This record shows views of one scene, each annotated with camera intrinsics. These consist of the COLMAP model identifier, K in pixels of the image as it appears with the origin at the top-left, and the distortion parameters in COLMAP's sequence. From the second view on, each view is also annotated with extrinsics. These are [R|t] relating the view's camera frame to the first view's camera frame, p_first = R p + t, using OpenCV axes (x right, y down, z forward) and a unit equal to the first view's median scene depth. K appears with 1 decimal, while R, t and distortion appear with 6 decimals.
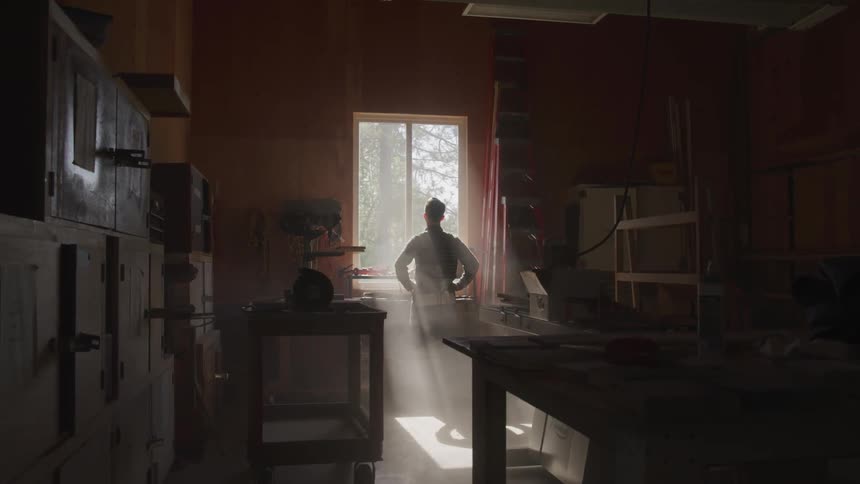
lens RADIAL K [[808.0, 0, 430.0], [0, 808.0, 242.0], [0, 0, 1]] dist [-0.006239, 0.010847]
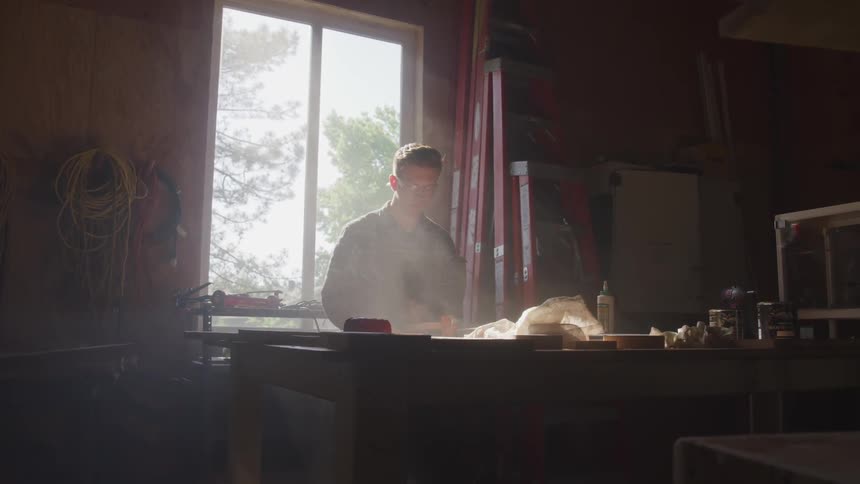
lens RADIAL K [[808.0, 0, 430.0], [0, 808.0, 242.0], [0, 0, 1]] dist [-0.006239, 0.010847]
pose [[0.955869, 0.049437, 0.289603, -0.102976], [-0.026667, 0.996271, -0.082052, 0.036418], [-0.292579, 0.070708, 0.953623, 0.492590]]
